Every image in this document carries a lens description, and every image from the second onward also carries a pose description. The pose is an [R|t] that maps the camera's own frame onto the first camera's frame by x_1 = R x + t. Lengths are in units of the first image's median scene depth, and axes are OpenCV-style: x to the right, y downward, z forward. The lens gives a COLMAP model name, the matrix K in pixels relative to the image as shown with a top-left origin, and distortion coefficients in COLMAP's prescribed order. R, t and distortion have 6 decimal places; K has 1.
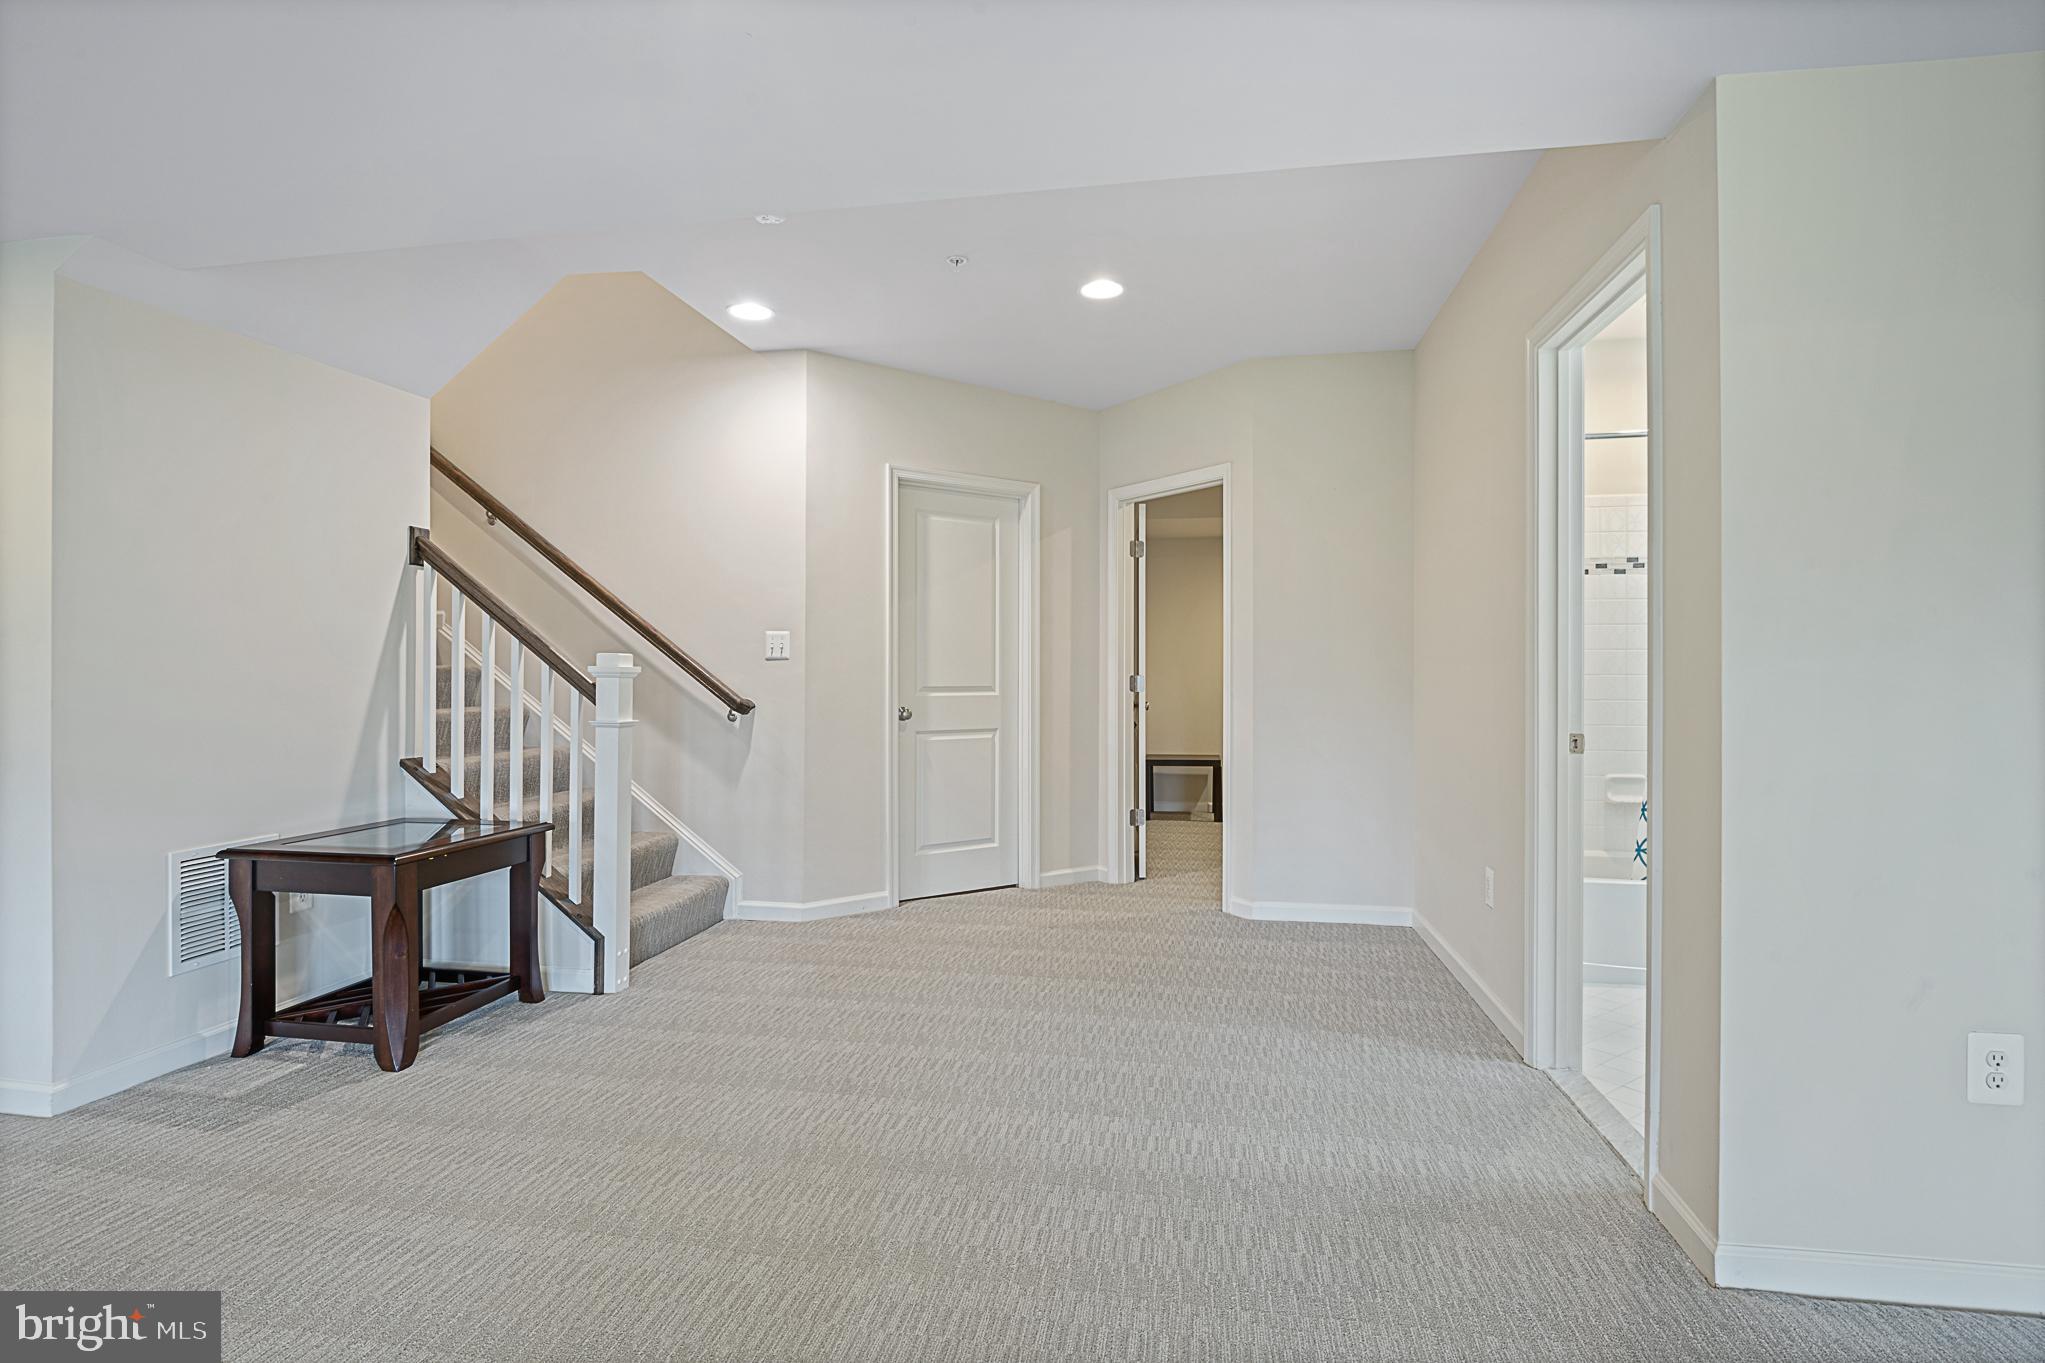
lens RADIAL K [[1019.1, 0, 1022.5], [0, 1019.1, 681.5], [0, 0, 1]] dist [-0.016864, -0.000626]
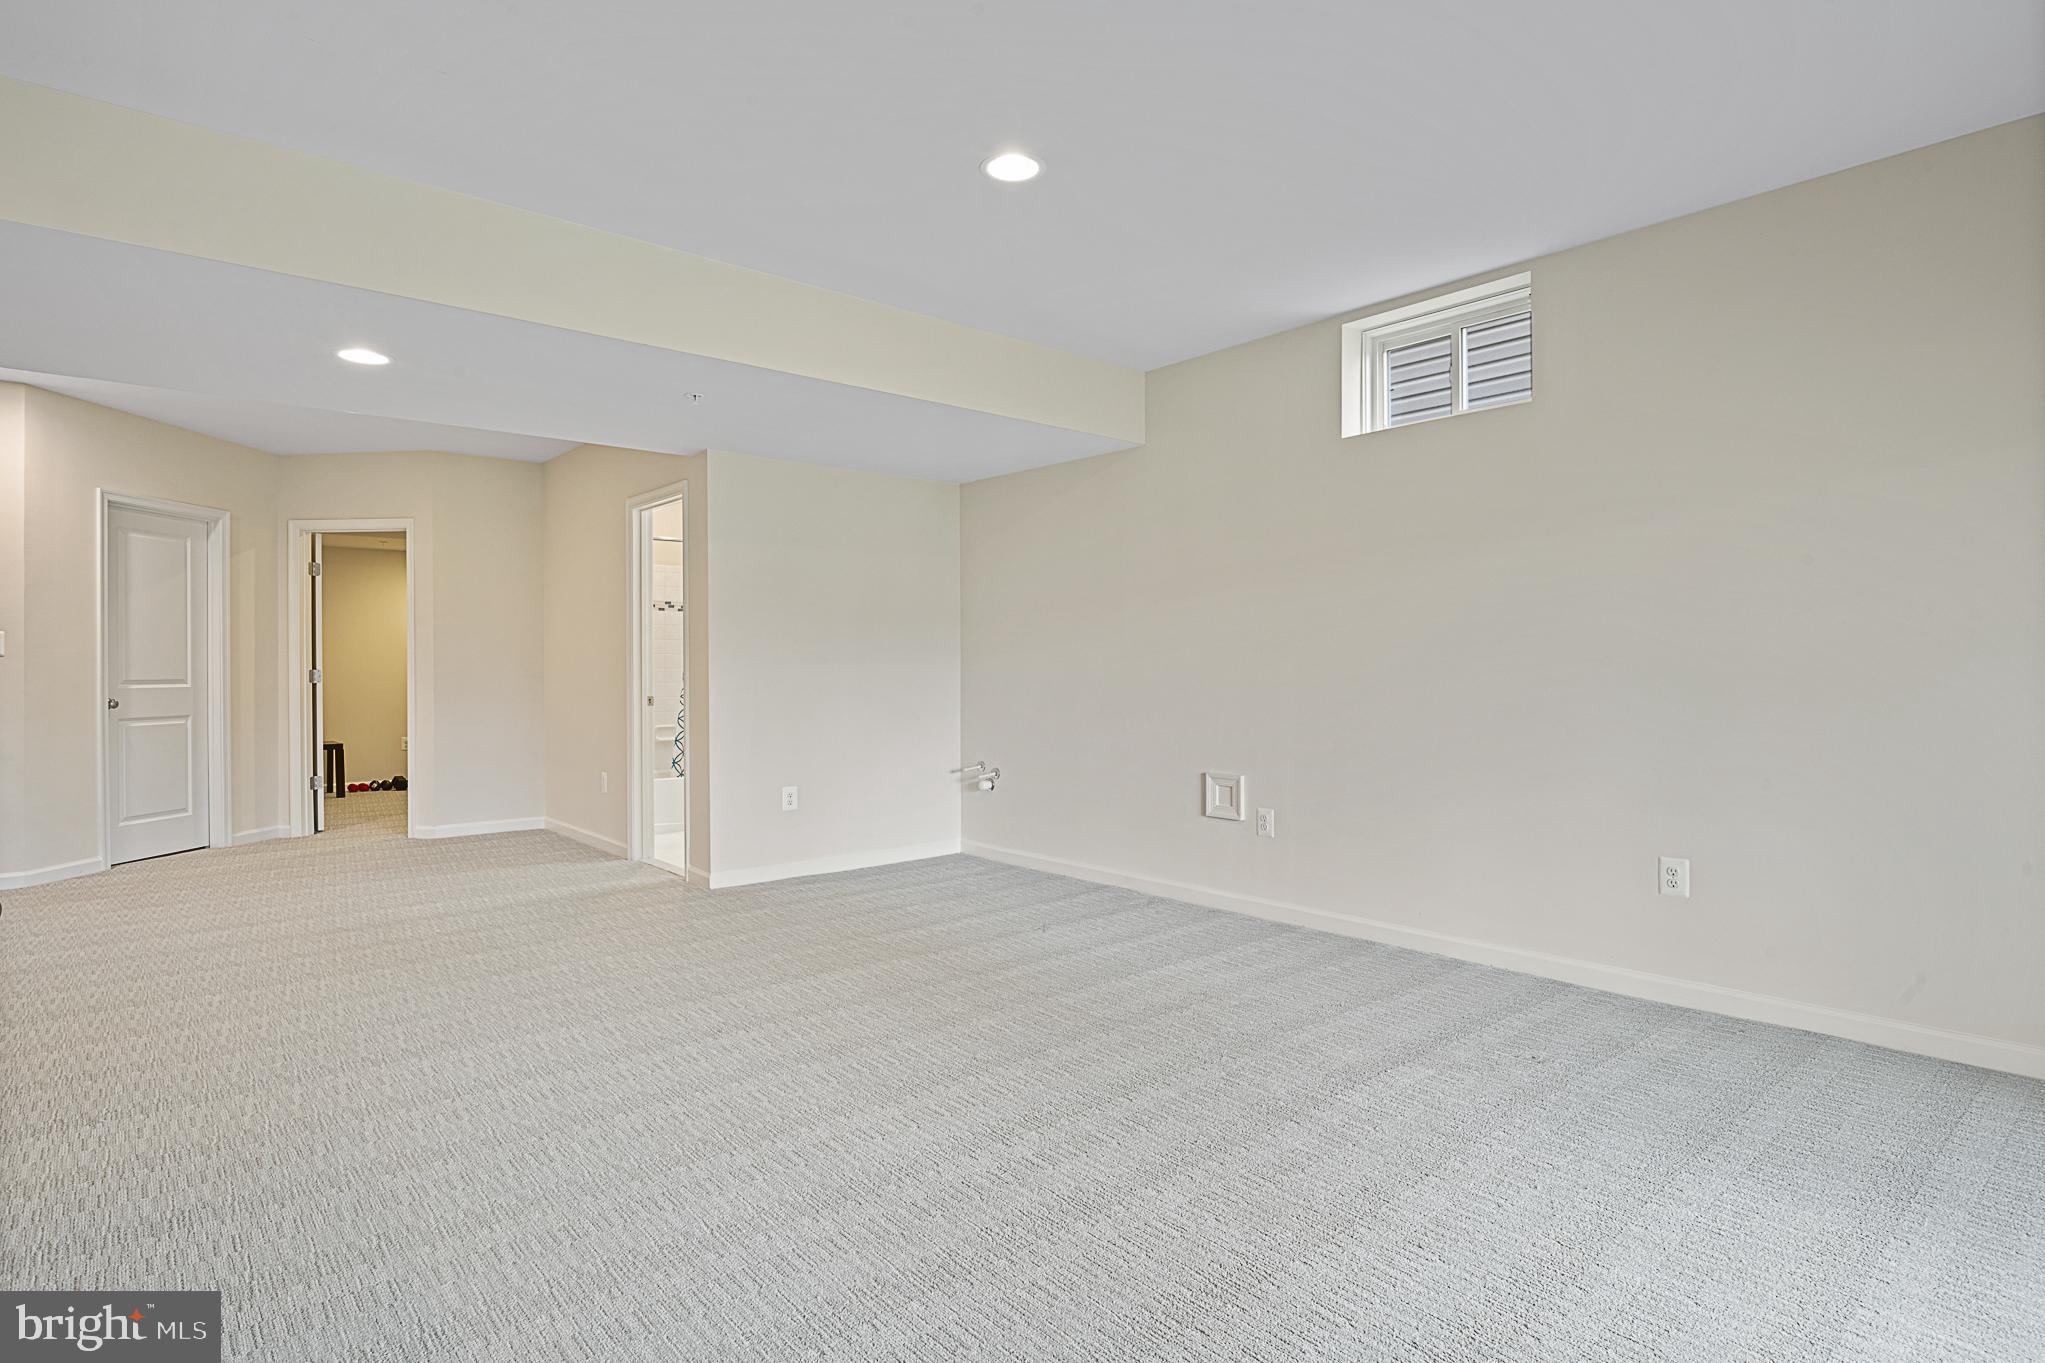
lens RADIAL K [[1043.1, 0, 1022.5], [0, 1043.1, 681.5], [0, 0, 1]] dist [-0.039472, -0.000008]
pose [[0.631816, -0.009888, 0.775055, -0.423506], [0.007060, 0.999951, 0.007003, 0.007644], [-0.775086, 0.001047, 0.631855, -0.639436]]
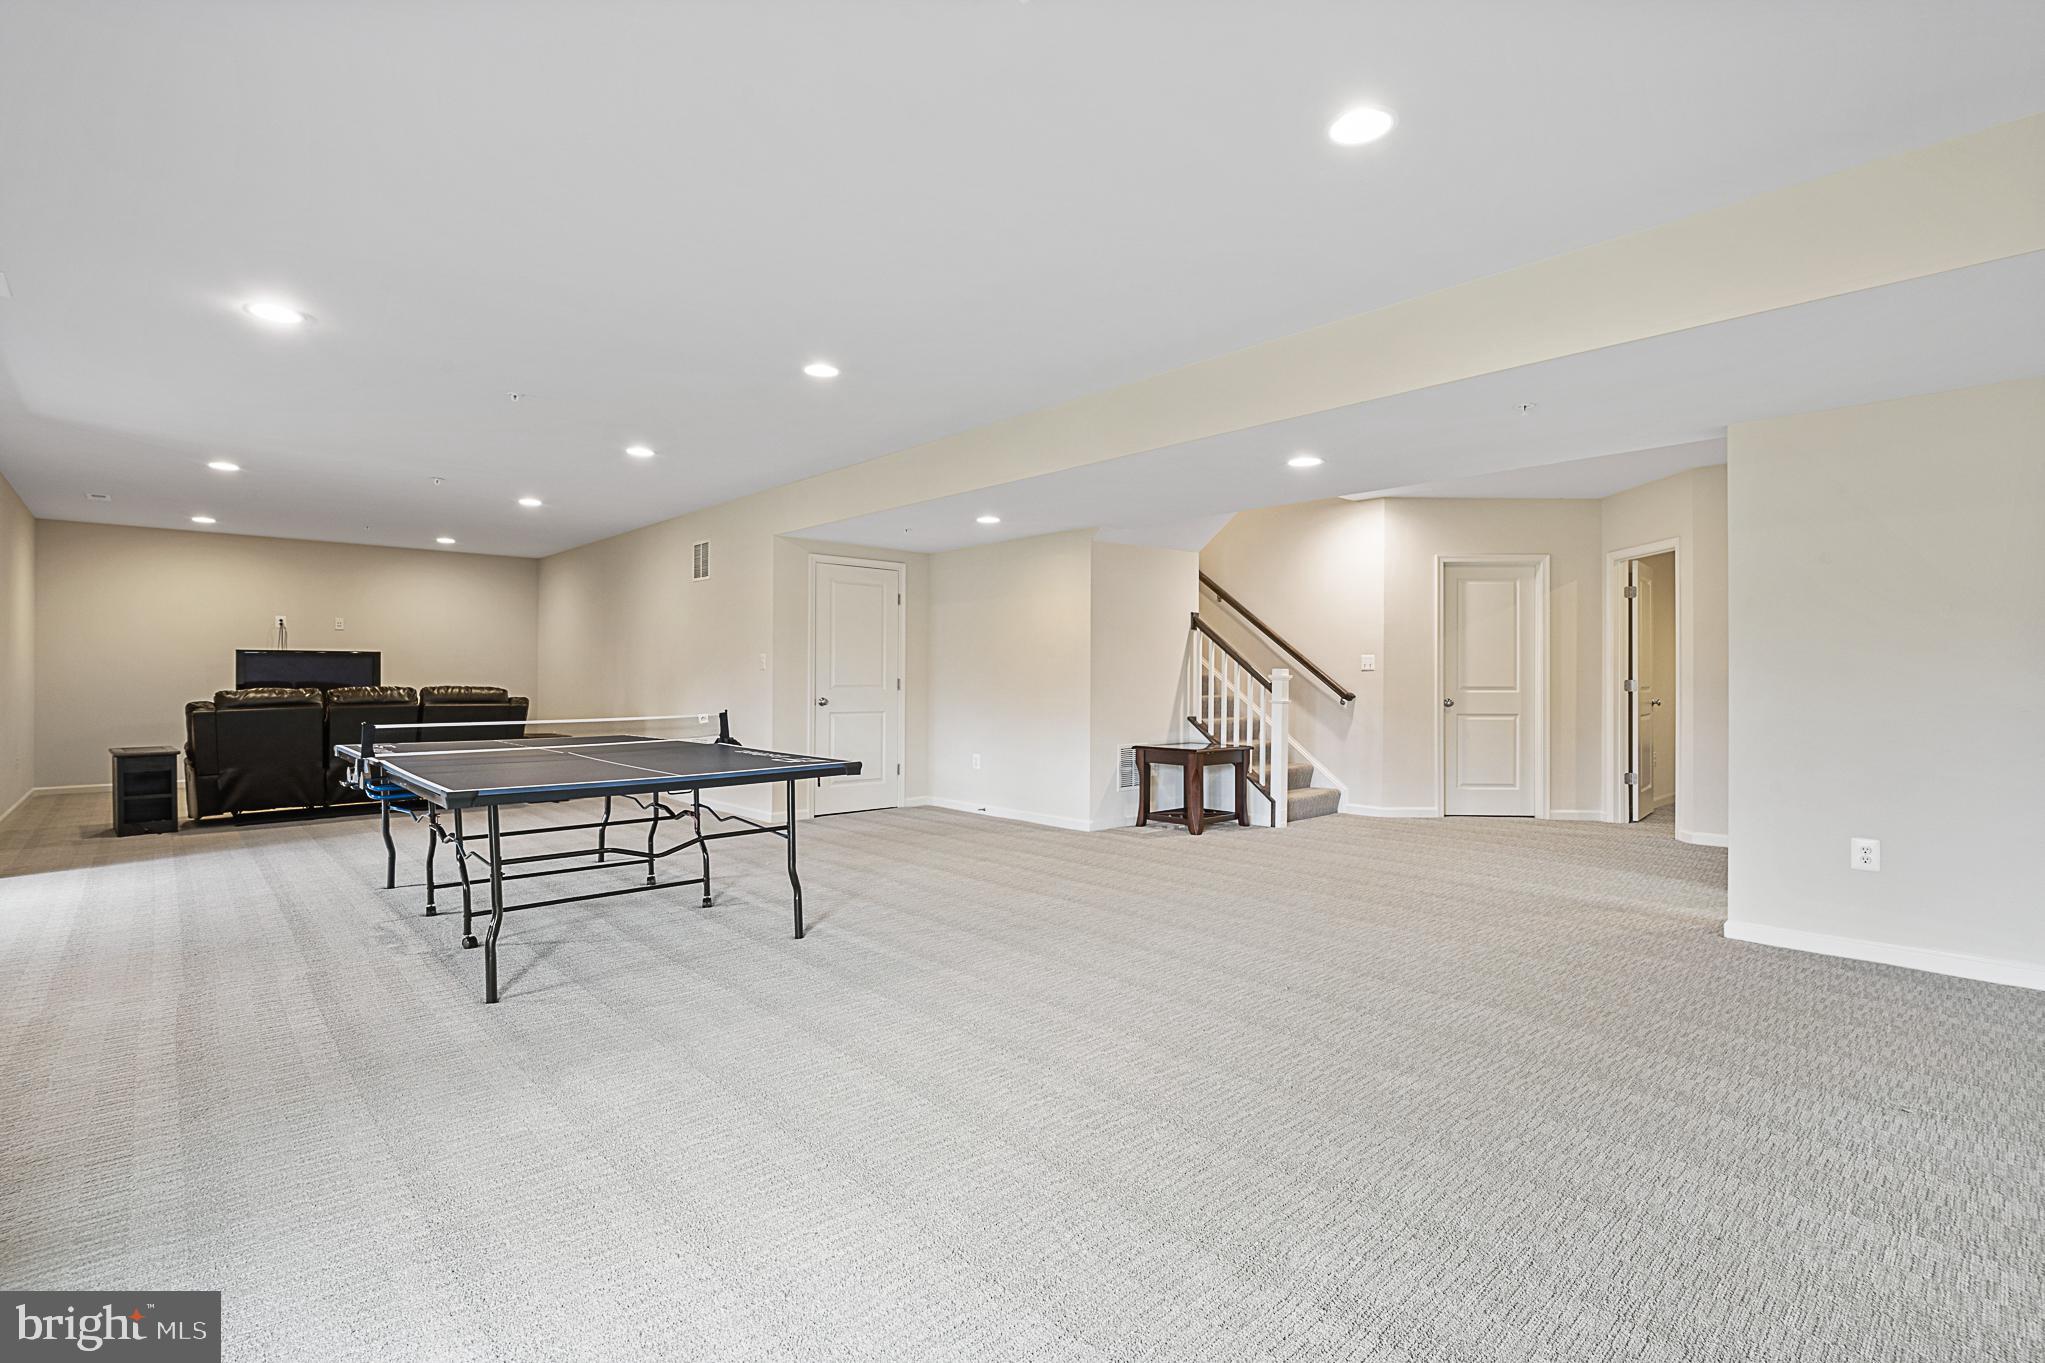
lens RADIAL K [[937.8, 0, 1025.4], [0, 937.8, 672.4], [0, 0, 1]] dist [0.001511, -0.000007]
pose [[0.797843, -0.002584, -0.602860, 0.310077], [-0.005499, 0.999918, -0.011563, 0.004526], [0.602840, 0.012541, 0.797763, -0.773845]]
